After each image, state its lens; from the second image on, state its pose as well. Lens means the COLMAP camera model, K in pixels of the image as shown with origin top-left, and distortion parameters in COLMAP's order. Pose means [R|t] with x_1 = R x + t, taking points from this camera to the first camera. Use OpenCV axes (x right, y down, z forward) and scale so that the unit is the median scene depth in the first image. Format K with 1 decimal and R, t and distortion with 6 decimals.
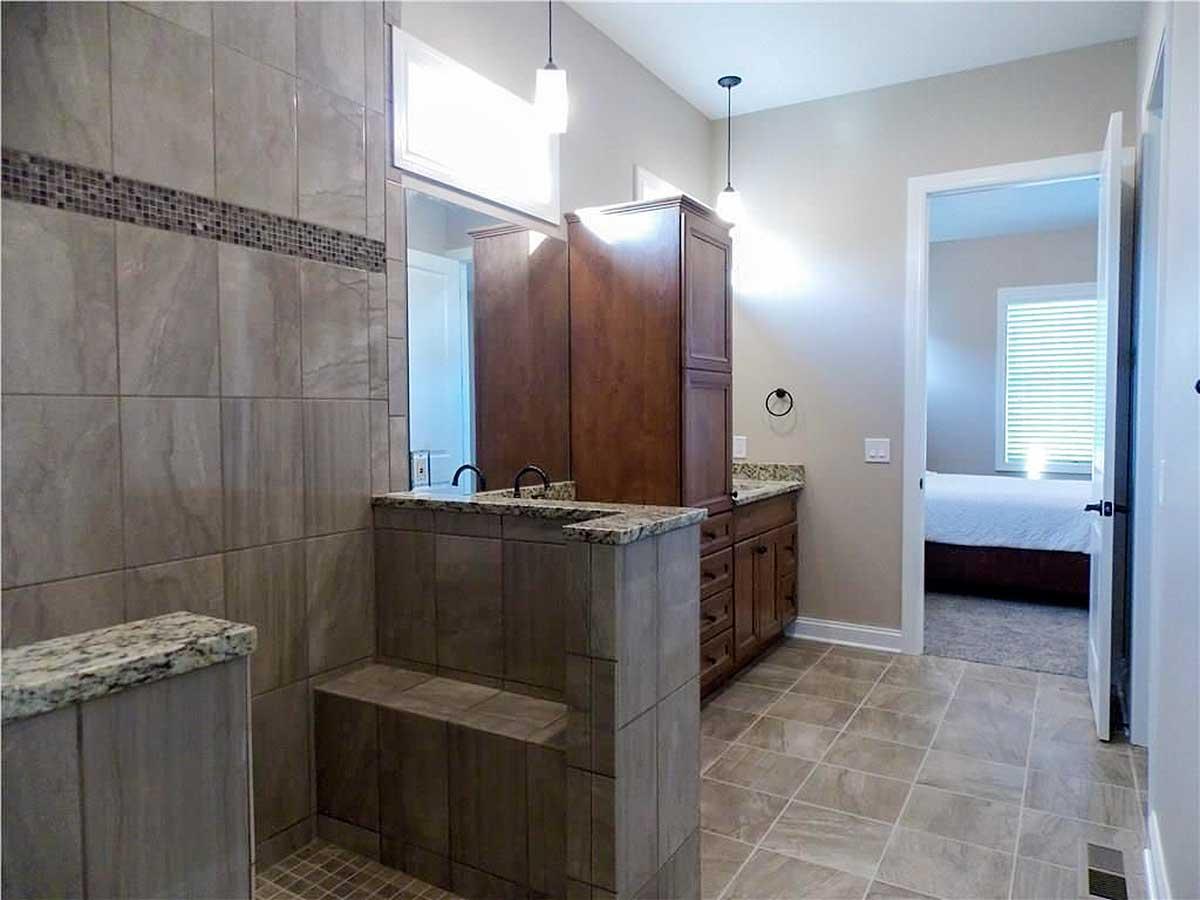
lens RADIAL K [[795.1, 0, 592.8], [0, 795.1, 446.0], [0, 0, 1]] dist [0.003266, -0.003286]
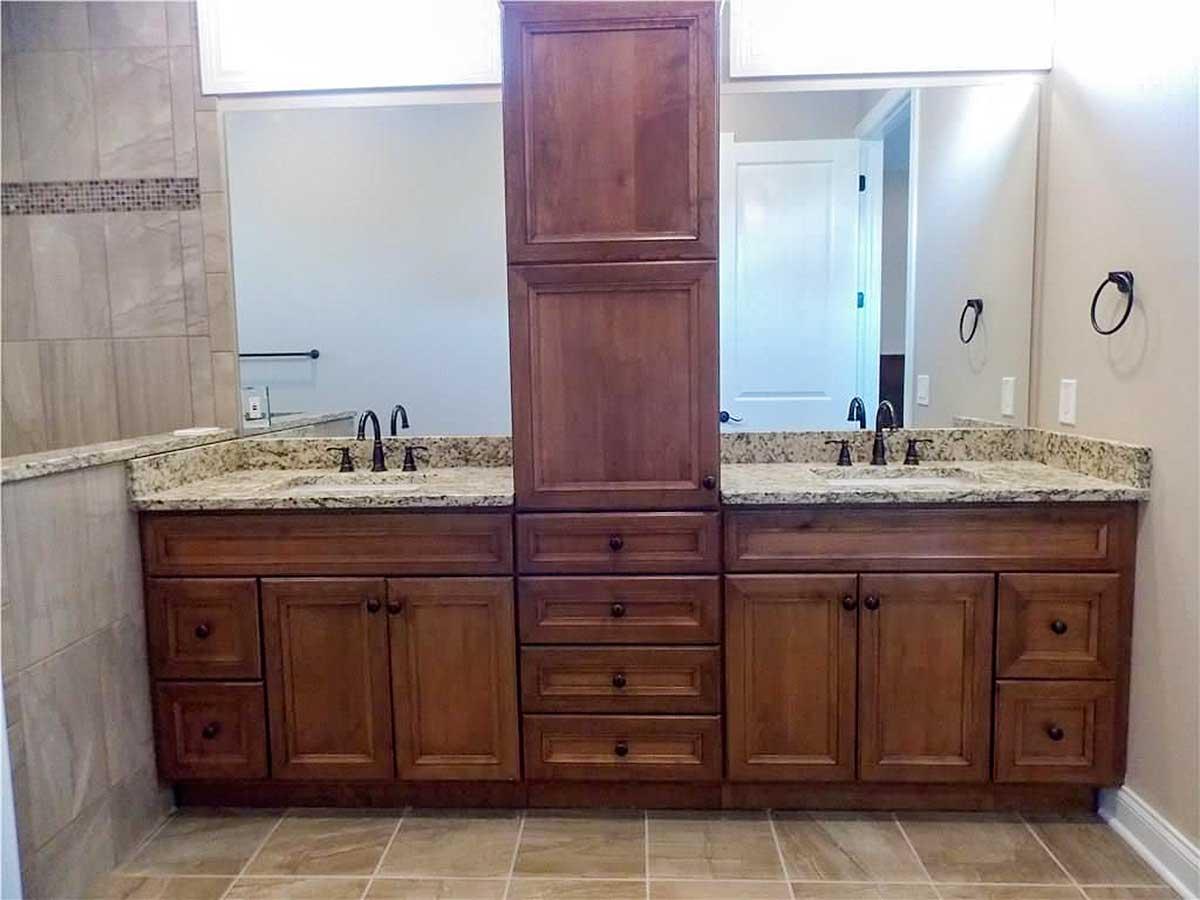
lens RADIAL K [[795.1, 0, 604.5], [0, 795.1, 442.7], [0, 0, 1]] dist [0.003266, -0.003286]
pose [[0.474658, 0.093799, -0.875158, 0.959820], [-0.015657, 0.995048, 0.098157, -0.032659], [0.880031, -0.032888, 0.473776, 1.043272]]
